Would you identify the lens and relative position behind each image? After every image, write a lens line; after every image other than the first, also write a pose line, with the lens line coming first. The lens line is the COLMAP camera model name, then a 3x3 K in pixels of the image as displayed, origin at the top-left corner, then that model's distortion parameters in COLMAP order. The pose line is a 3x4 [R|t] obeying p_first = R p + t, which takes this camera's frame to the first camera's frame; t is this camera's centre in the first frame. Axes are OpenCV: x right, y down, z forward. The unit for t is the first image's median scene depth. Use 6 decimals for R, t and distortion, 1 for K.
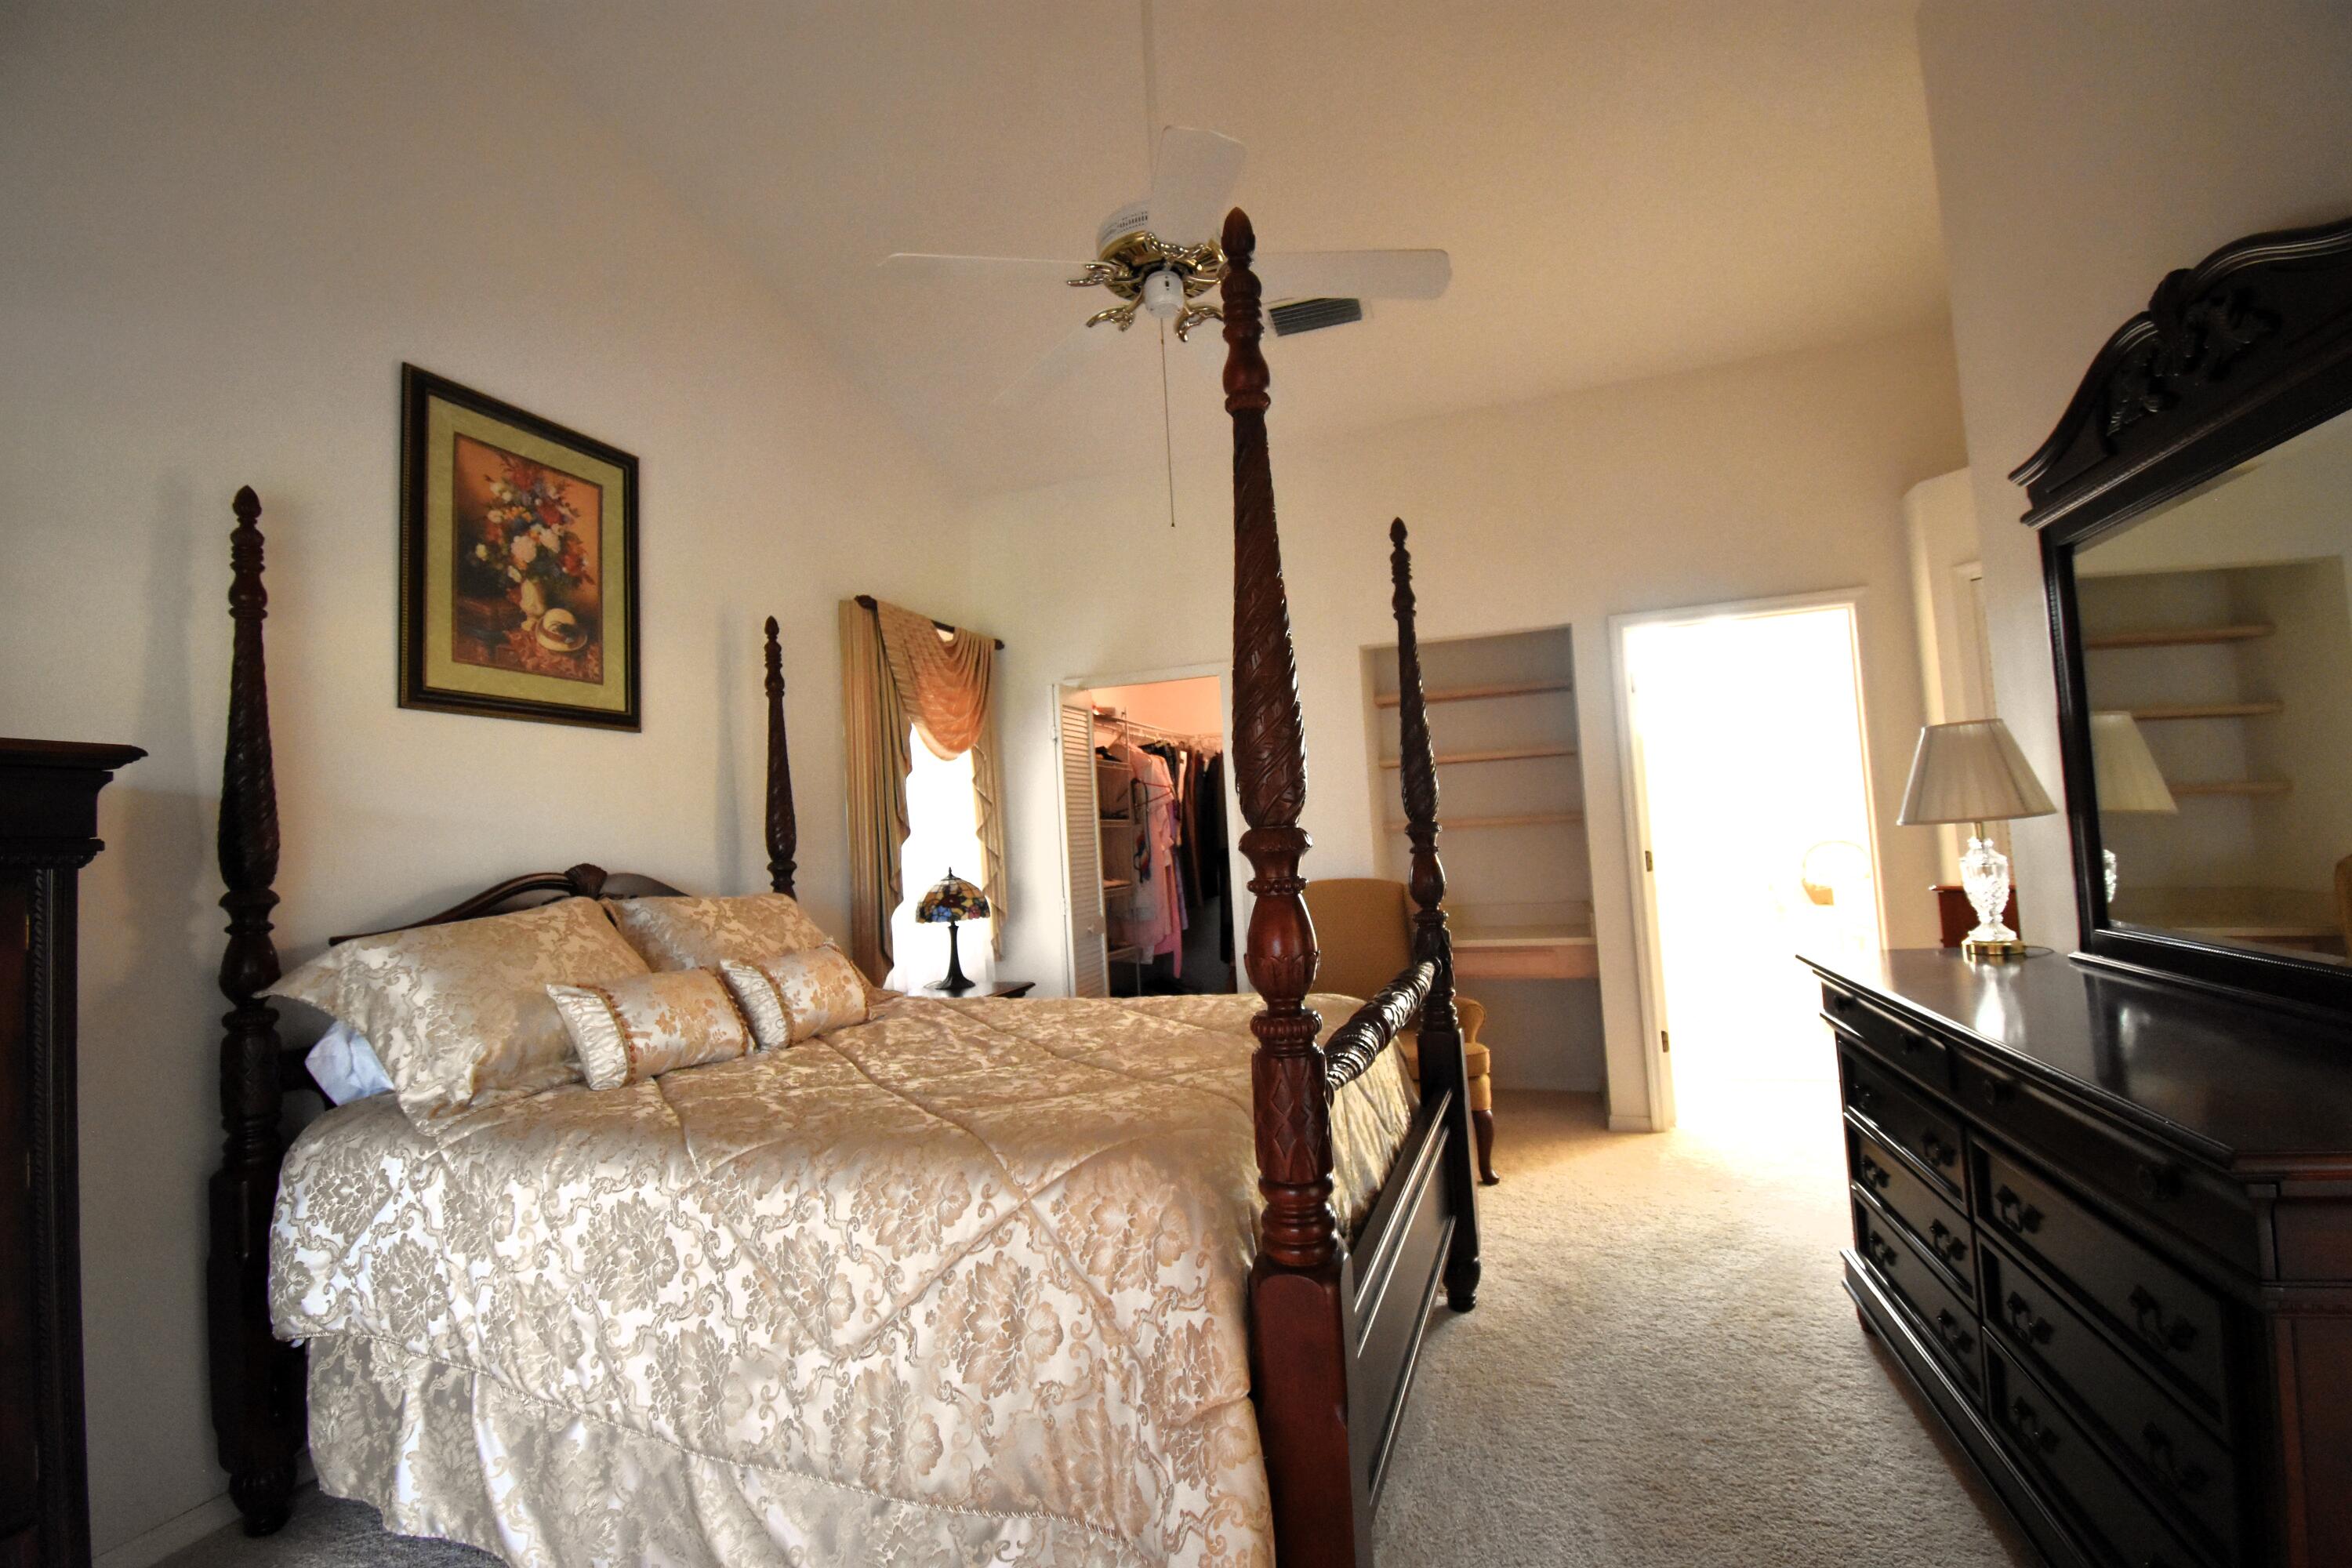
lens RADIAL K [[1031.2, 0, 1179.5], [0, 1031.2, 782.3], [0, 0, 1]] dist [0.005980, -0.013572]
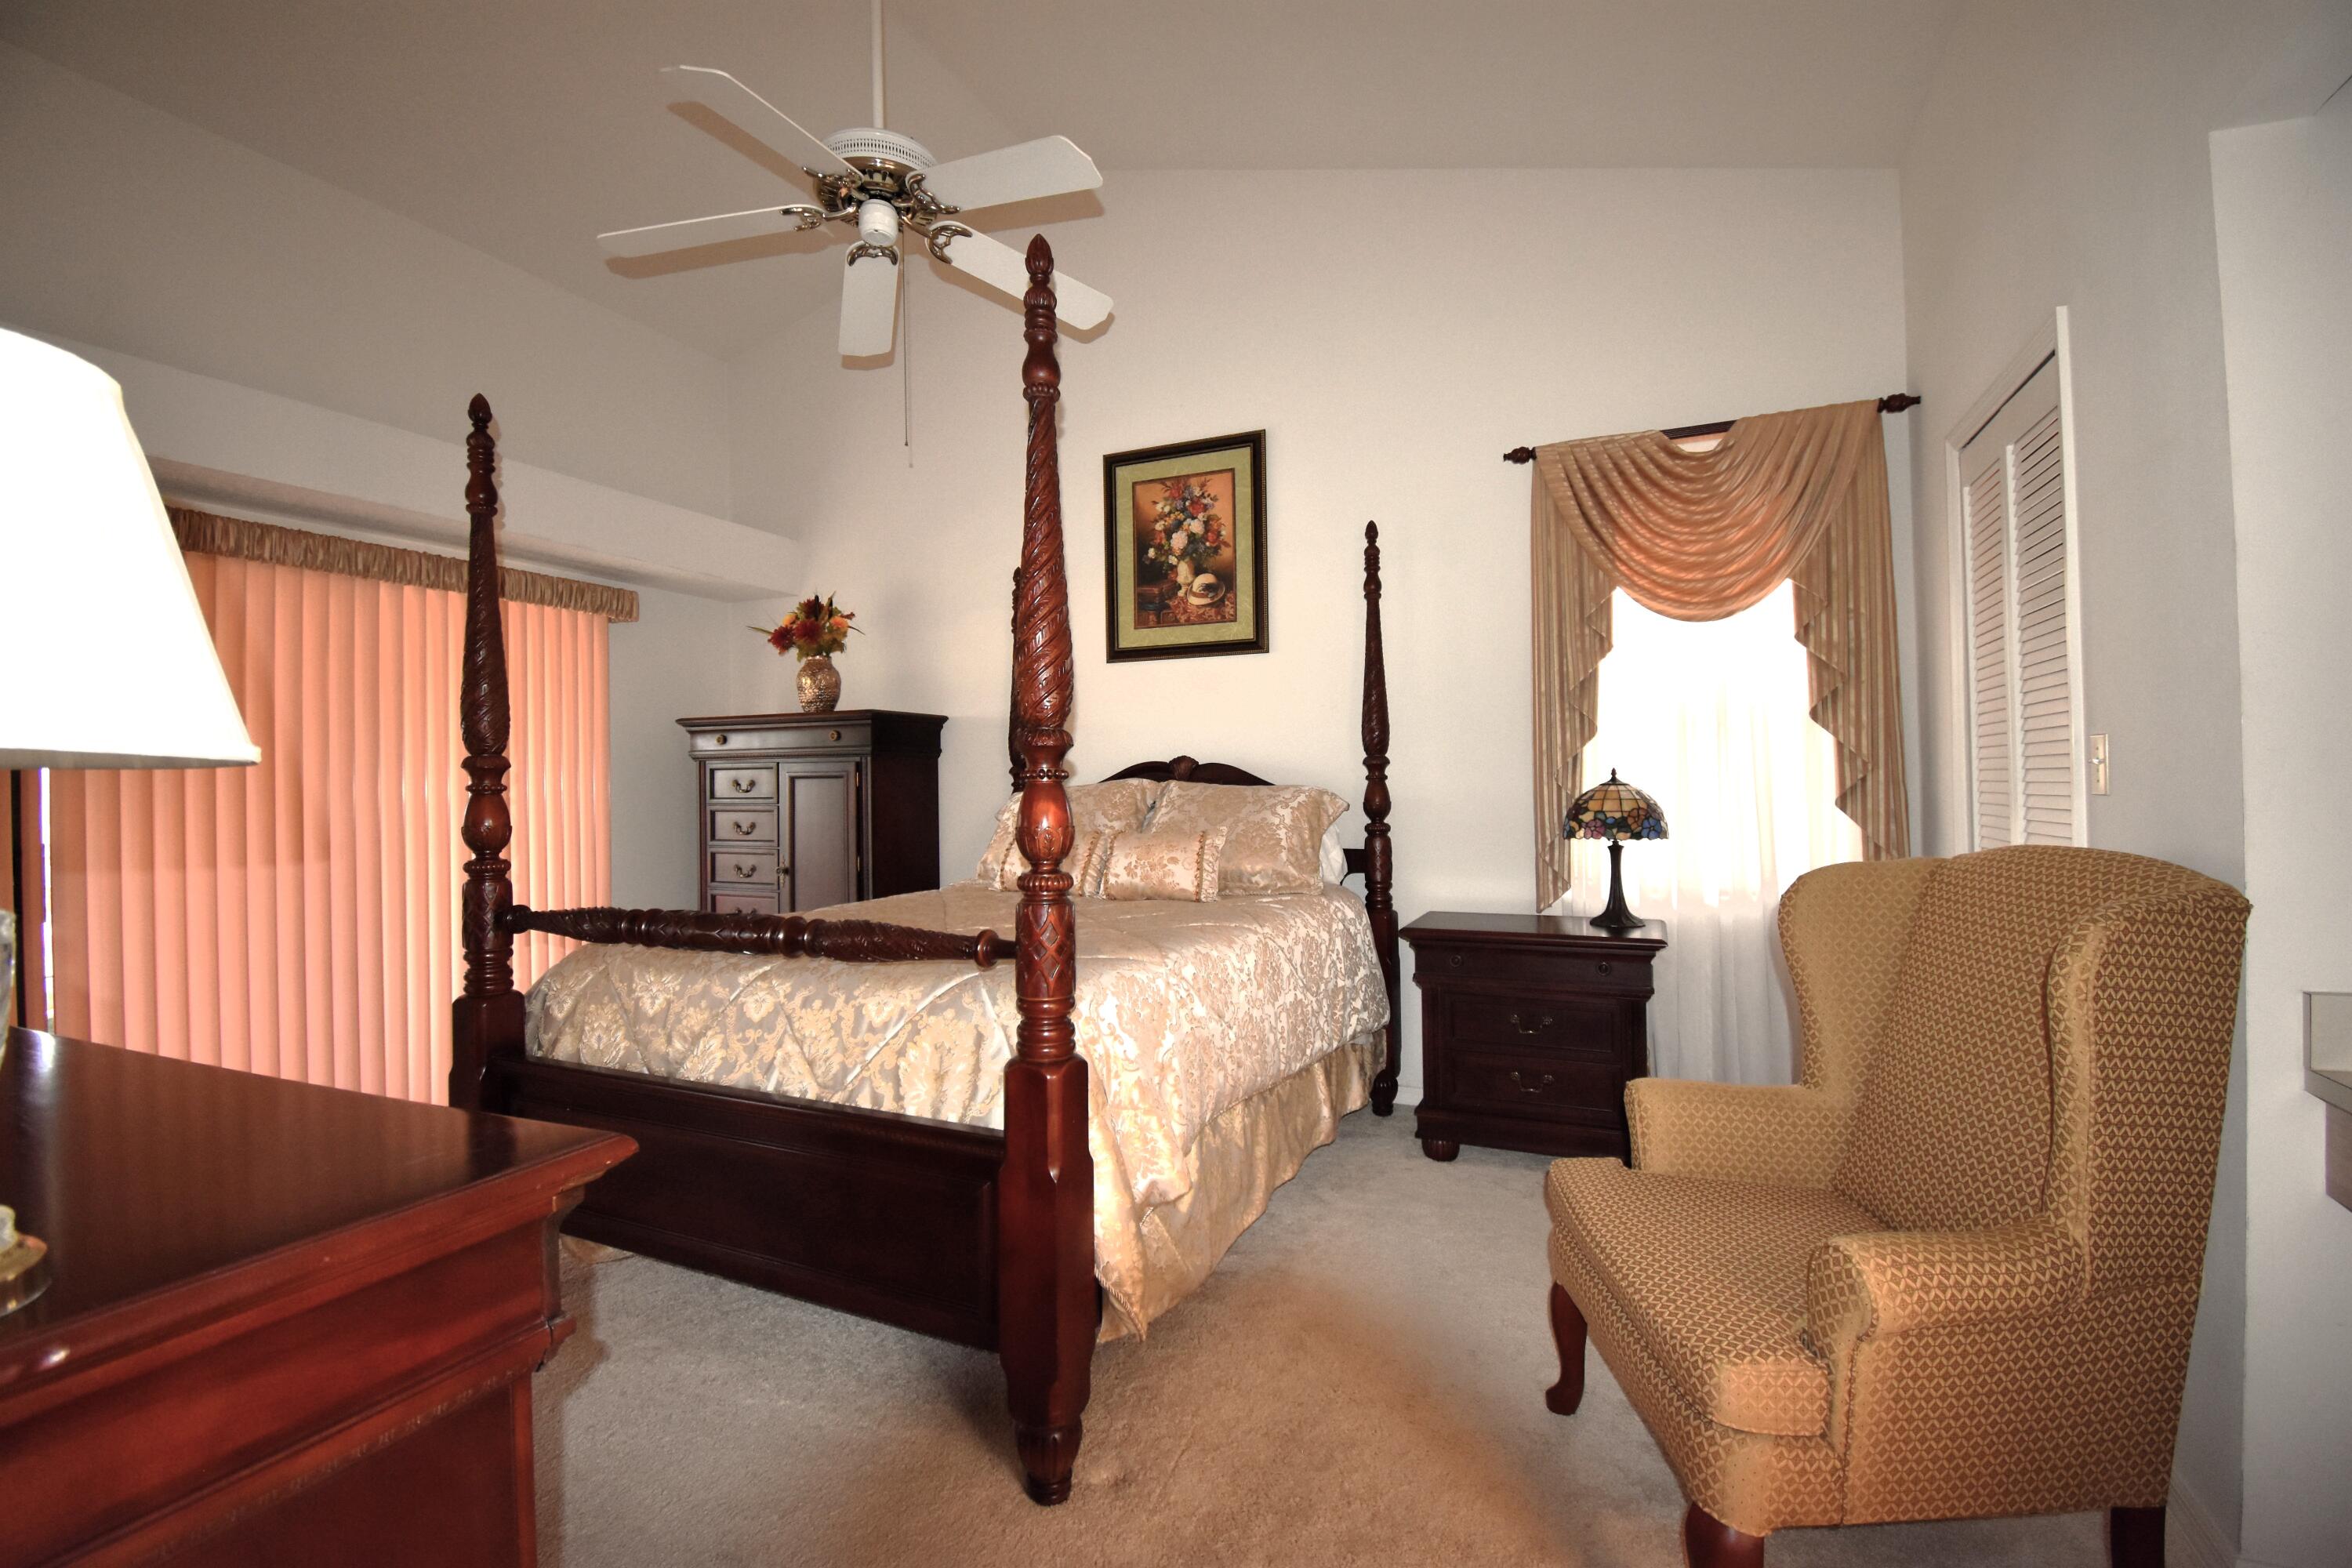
lens RADIAL K [[1031.2, 0, 1184.5], [0, 1031.2, 782.4], [0, 0, 1]] dist [0.005980, -0.013572]
pose [[-0.083776, 0.082219, -0.993087, 0.834821], [0.088850, 0.993237, 0.074736, 0.007837], [0.992516, -0.081975, -0.090515, 1.083265]]
